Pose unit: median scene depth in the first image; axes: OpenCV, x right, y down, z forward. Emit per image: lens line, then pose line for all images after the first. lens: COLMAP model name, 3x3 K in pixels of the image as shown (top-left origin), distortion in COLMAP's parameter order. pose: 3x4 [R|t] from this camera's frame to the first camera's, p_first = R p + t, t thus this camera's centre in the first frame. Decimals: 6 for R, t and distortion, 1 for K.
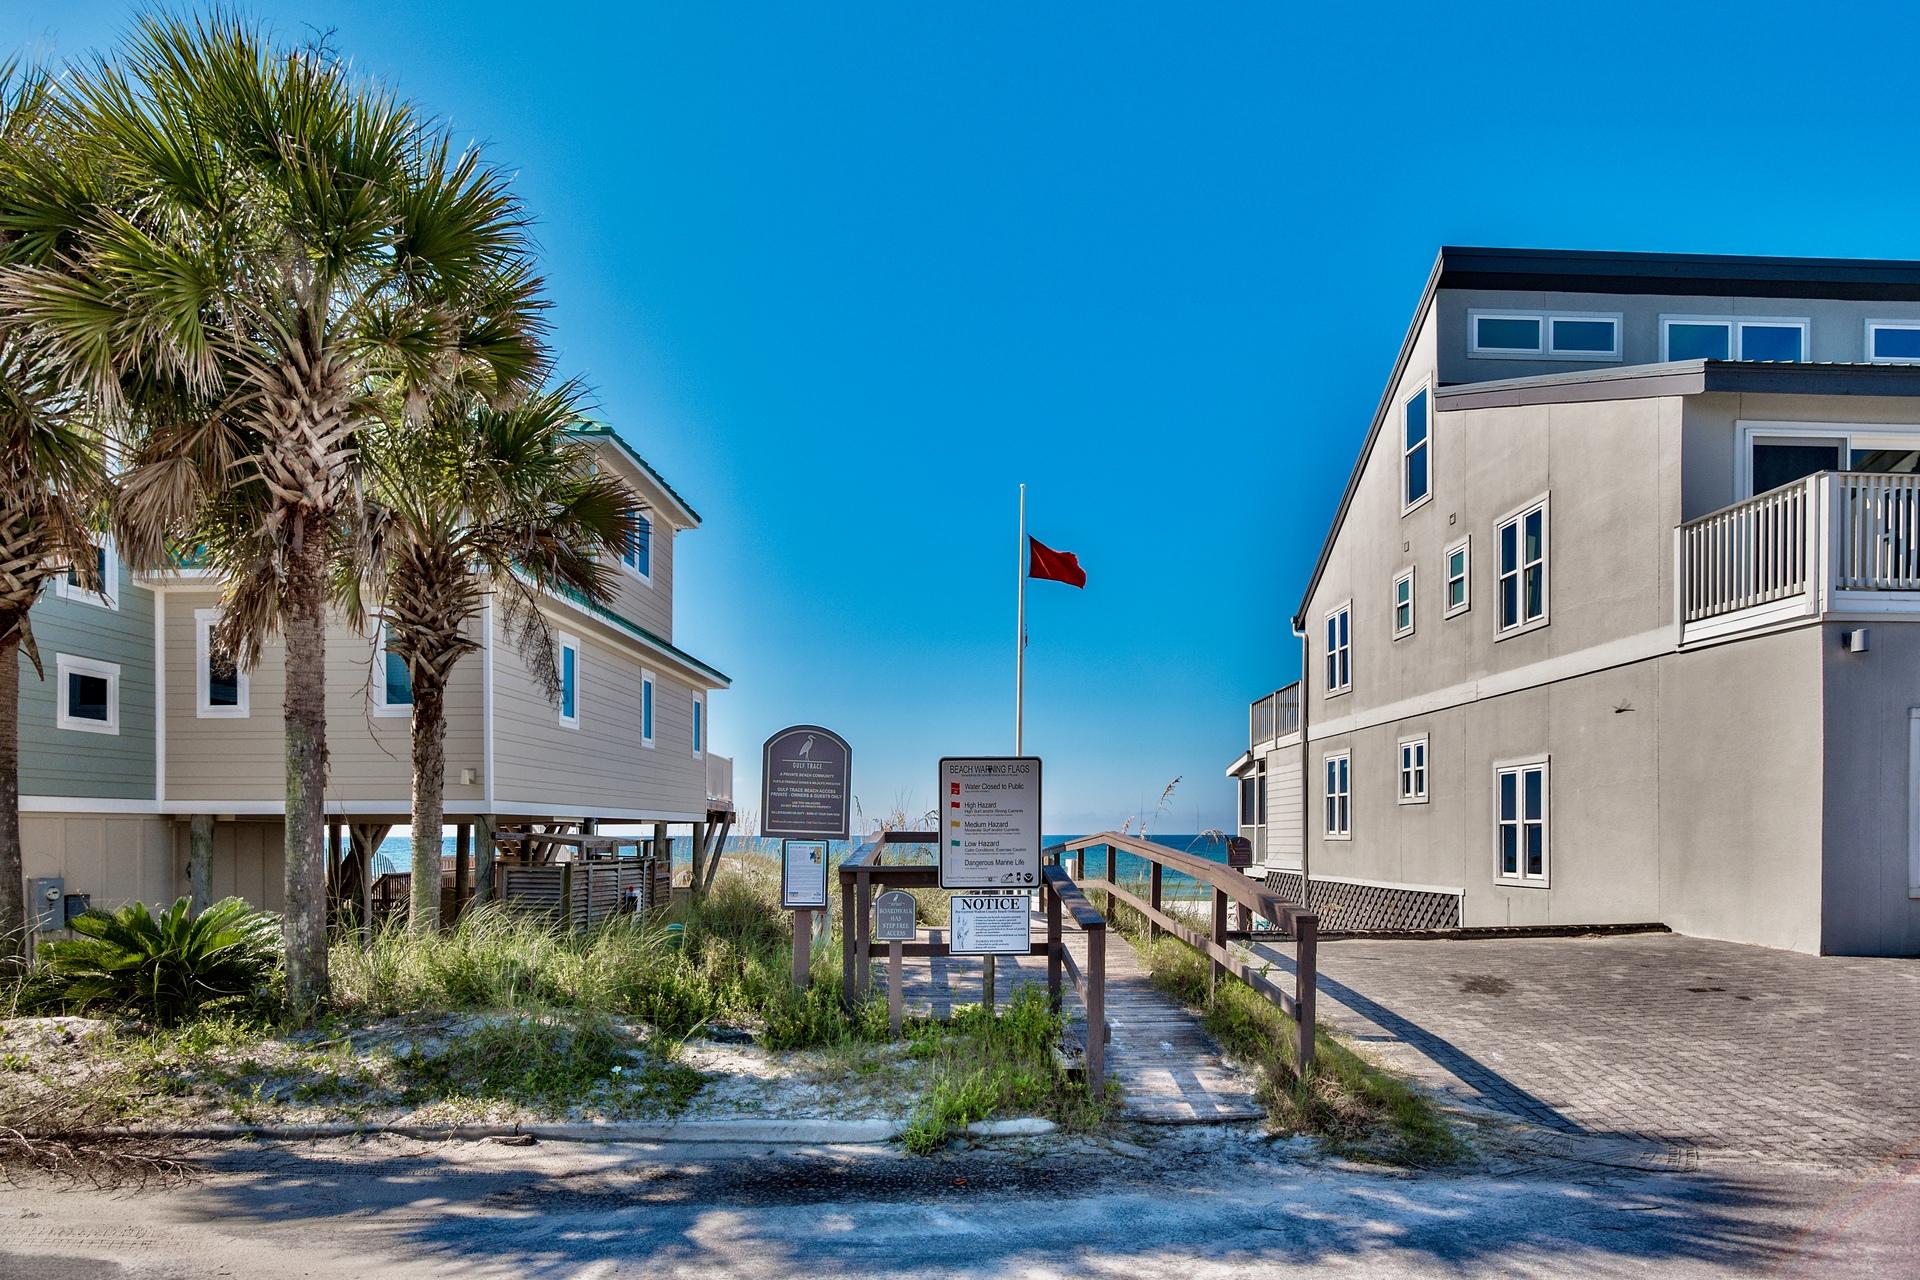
lens RADIAL K [[948.0, 0, 966.1], [0, 948.0, 646.4], [0, 0, 1]] dist [0.001249, 0.000023]
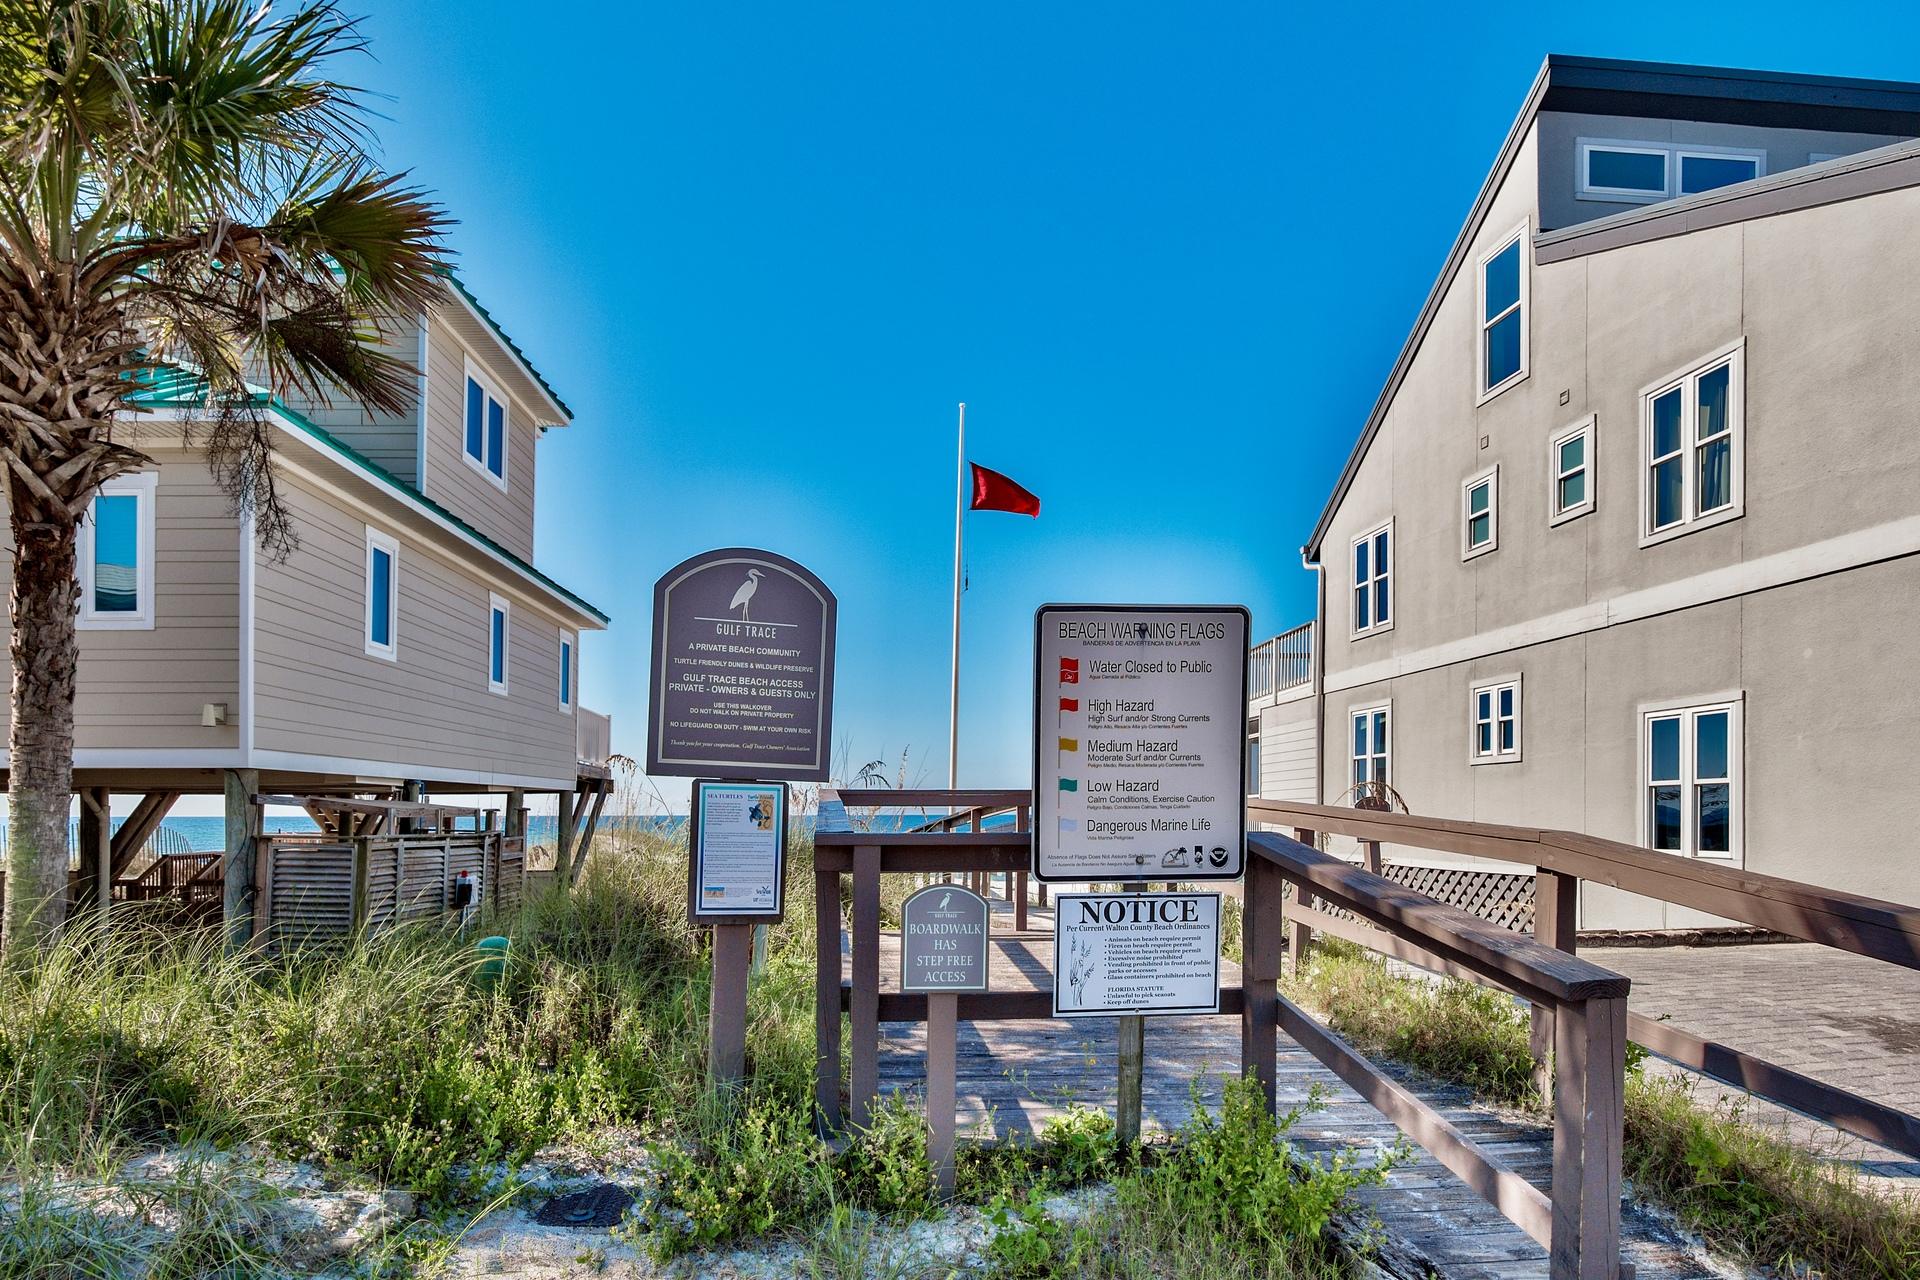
lens RADIAL K [[955.7, 0, 949.7], [0, 955.7, 657.9], [0, 0, 1]] dist [-0.000933, -0.000451]
pose [[0.995344, 0.017923, 0.094704, -0.063415], [-0.020997, 0.999281, 0.031563, 0.070840], [-0.094070, -0.033405, 0.995005, 0.289412]]
